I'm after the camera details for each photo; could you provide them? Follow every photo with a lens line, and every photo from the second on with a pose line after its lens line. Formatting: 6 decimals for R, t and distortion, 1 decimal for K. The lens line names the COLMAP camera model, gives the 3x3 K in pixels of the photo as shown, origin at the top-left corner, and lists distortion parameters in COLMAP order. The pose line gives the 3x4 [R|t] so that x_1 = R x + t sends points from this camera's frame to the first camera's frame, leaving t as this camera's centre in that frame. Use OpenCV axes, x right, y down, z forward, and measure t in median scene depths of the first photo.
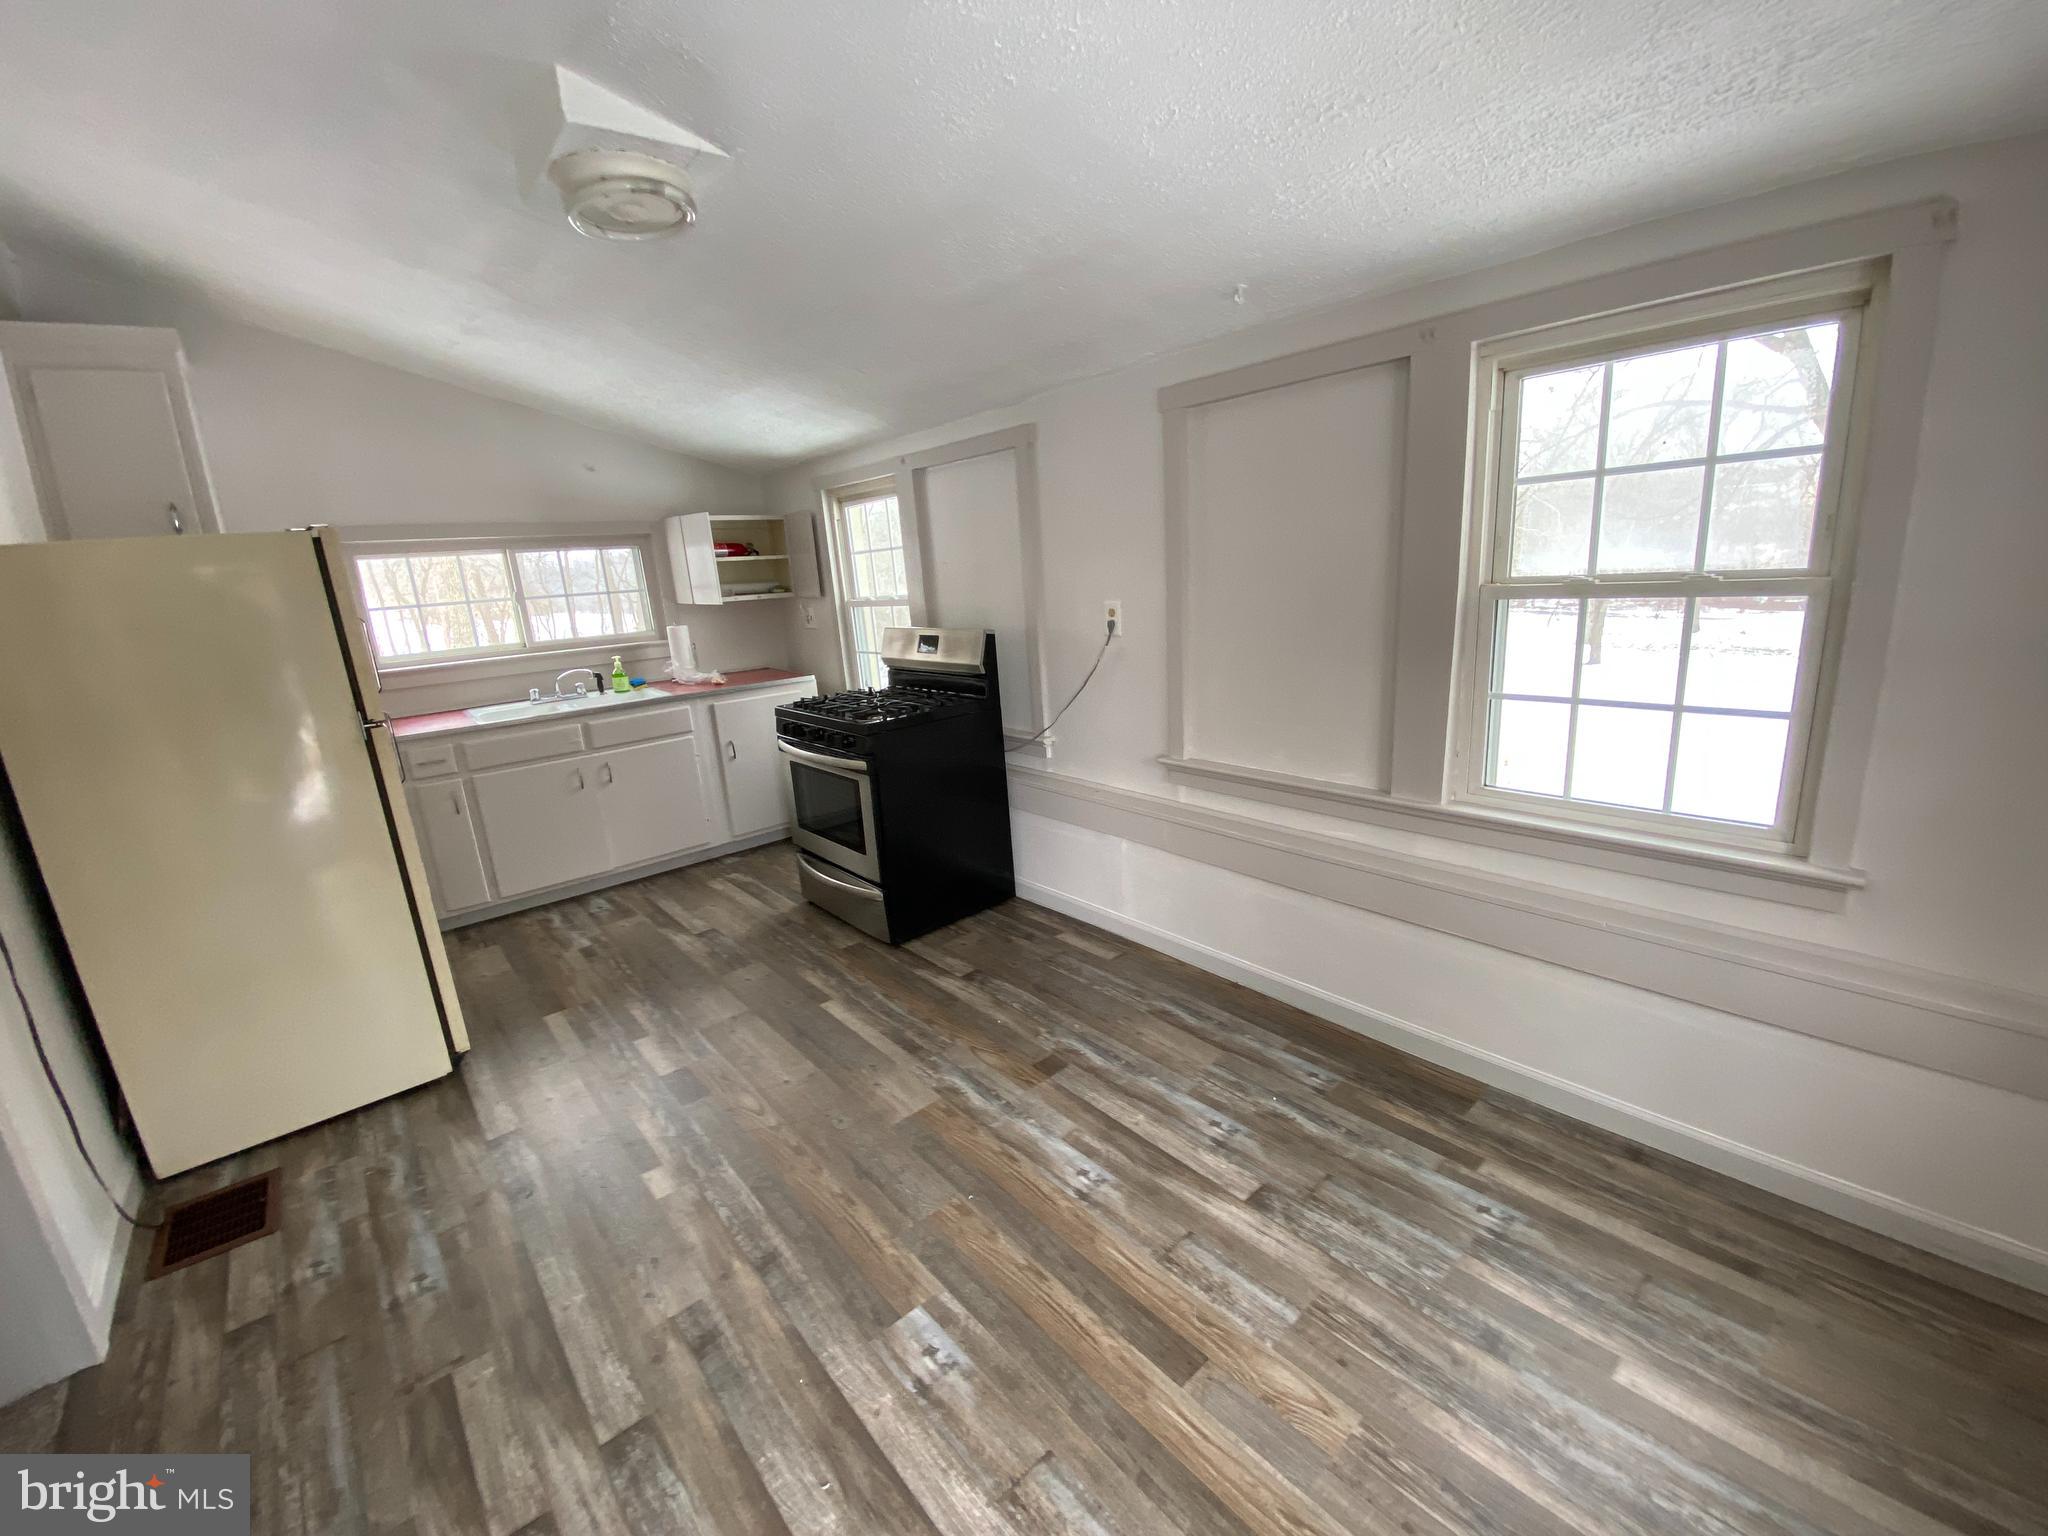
lens RADIAL K [[822.7, 0, 1014.3], [0, 822.7, 775.1], [0, 0, 1]] dist [0.043250, -0.035981]
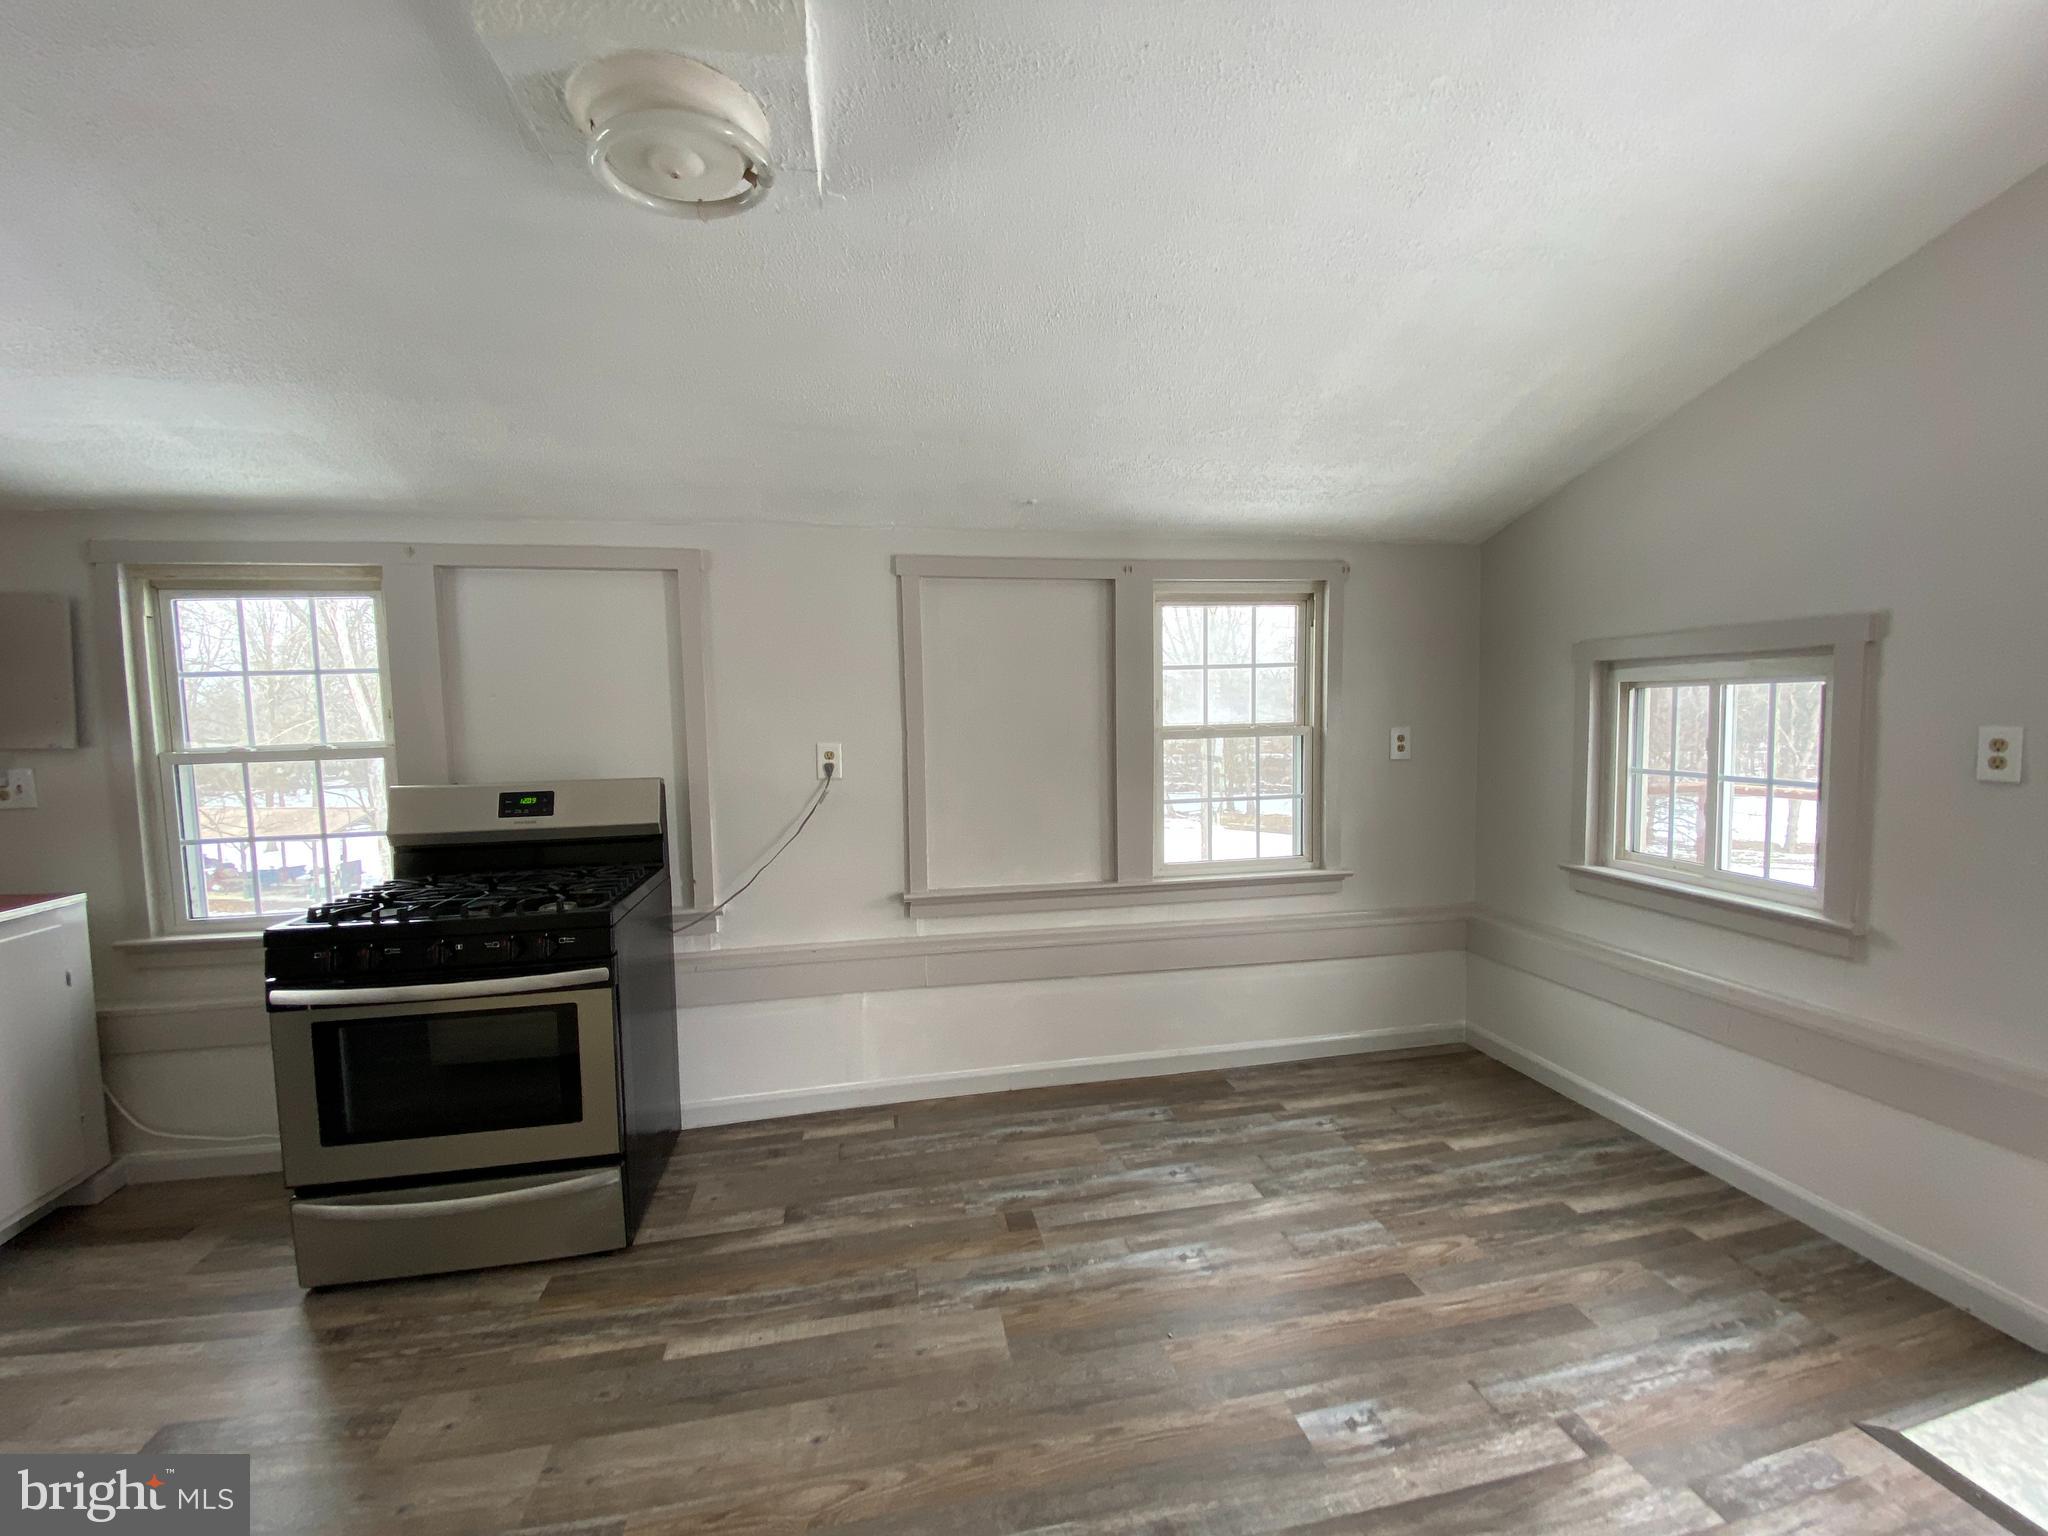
lens RADIAL K [[845.8, 0, 1009.7], [0, 845.8, 767.6], [0, 0, 1]] dist [0.002859, -0.006058]
pose [[0.493675, -0.008704, 0.869603, -0.759296], [0.201280, 0.973942, -0.104518, -0.046028], [-0.846033, 0.226632, 0.482563, 0.421522]]
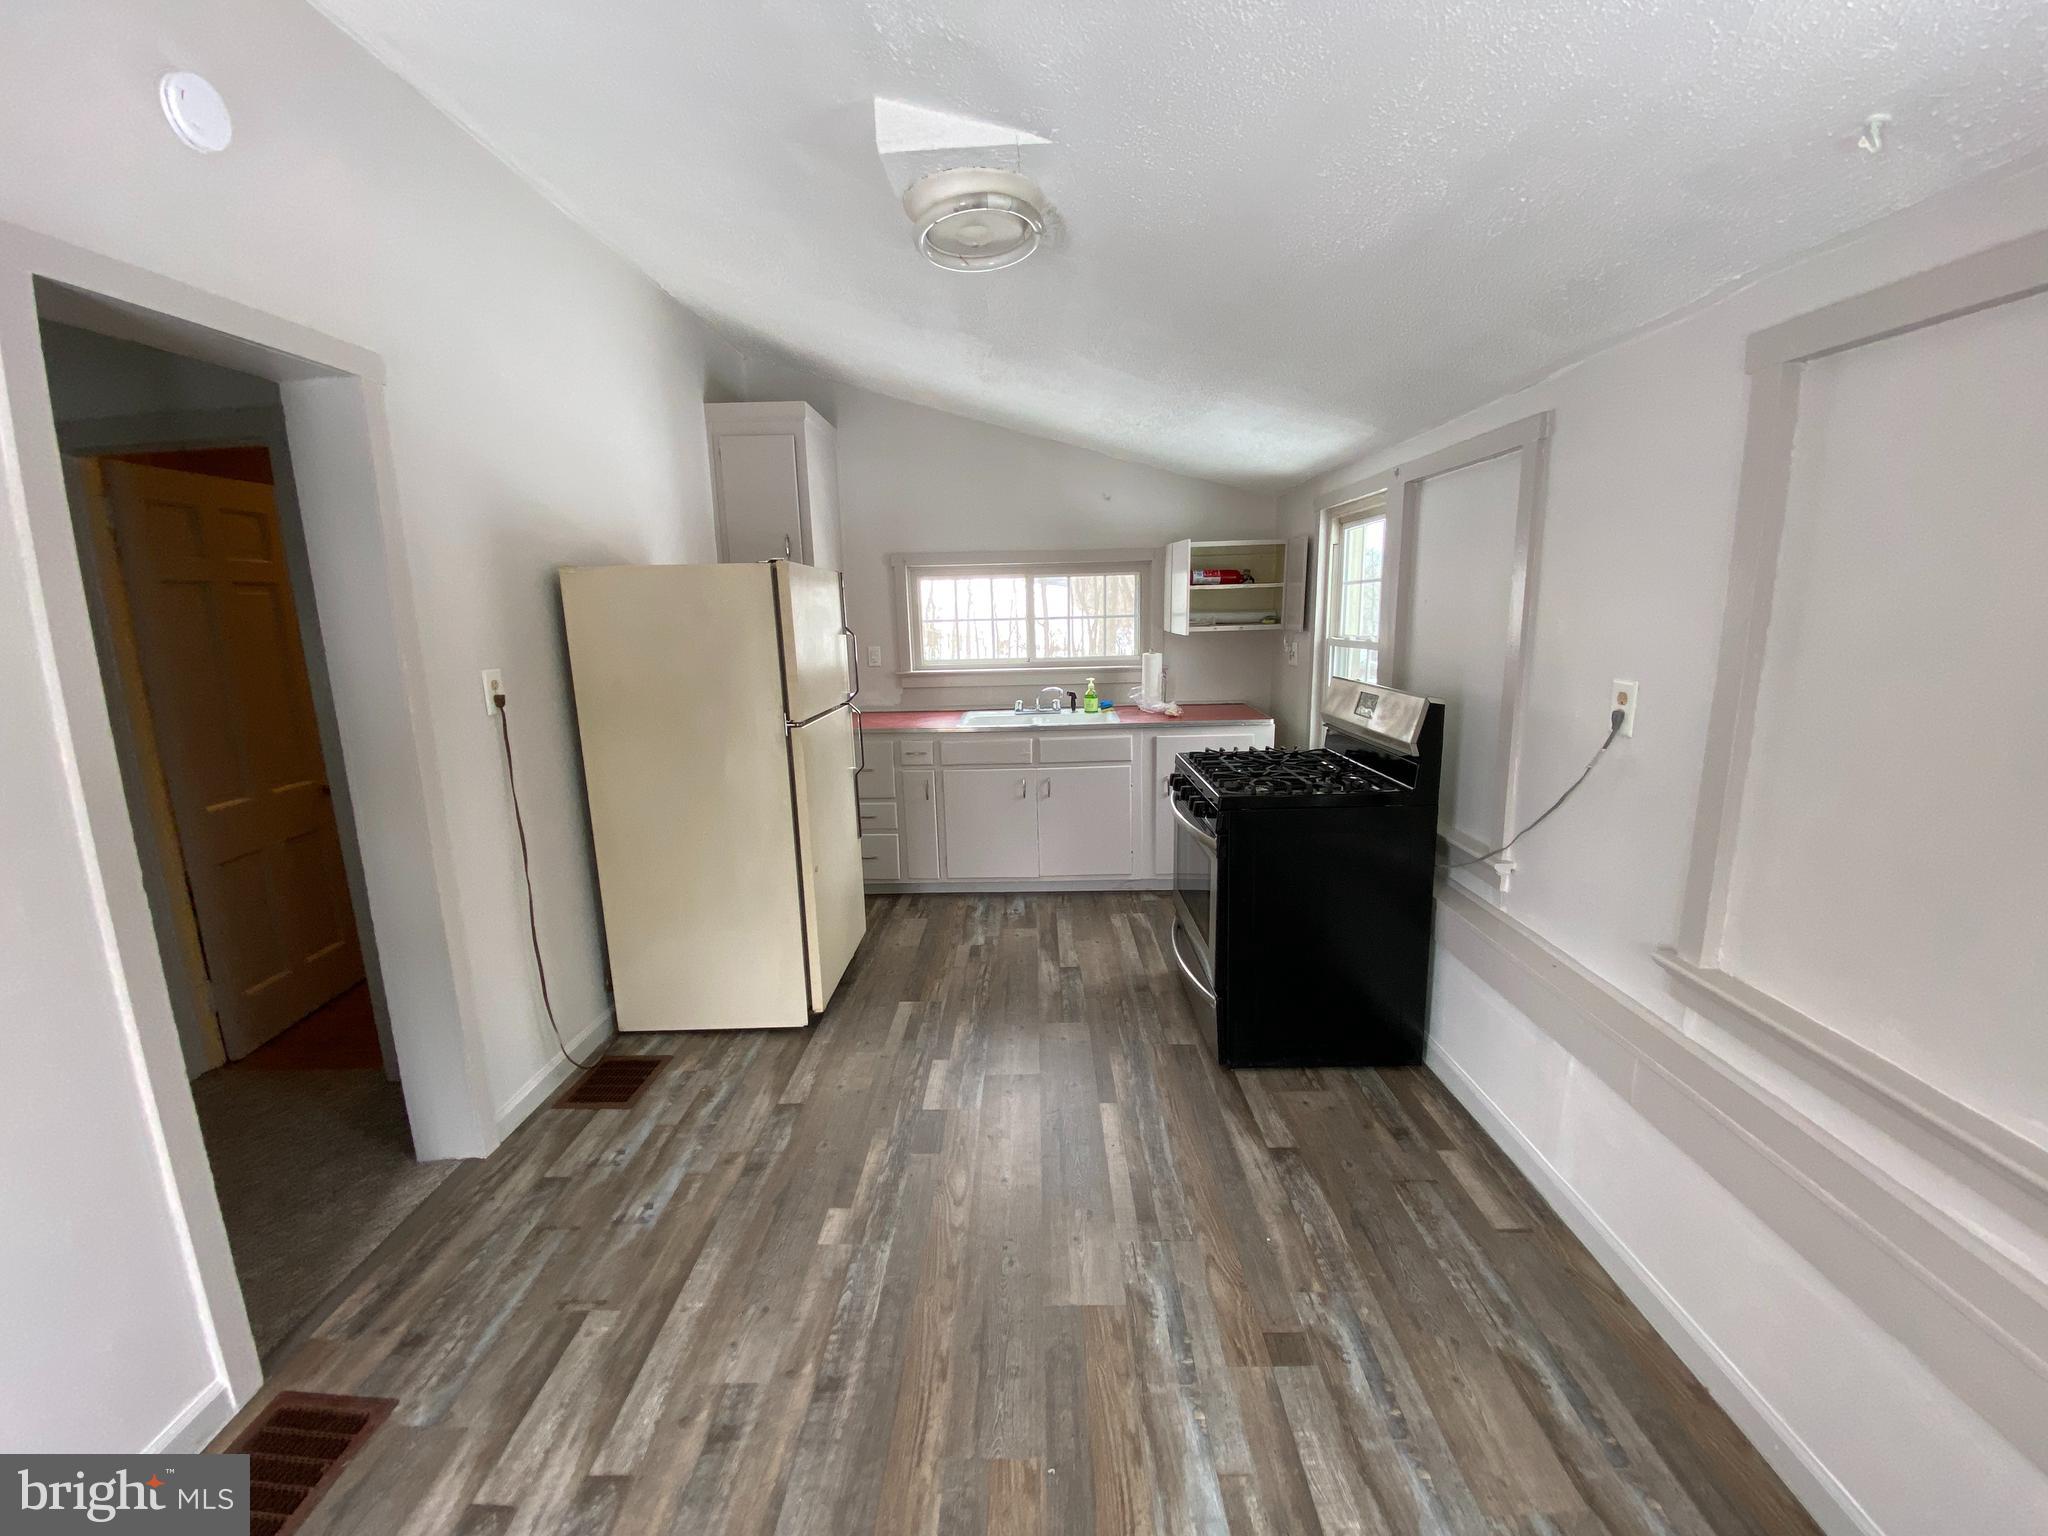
lens RADIAL K [[822.7, 0, 1014.3], [0, 822.7, 775.1], [0, 0, 1]] dist [0.043250, -0.035981]
pose [[0.748951, 0.177065, -0.638529, 0.223550], [-0.187363, 0.980901, 0.052241, -0.104927], [0.635584, 0.080511, 0.767822, 0.278104]]
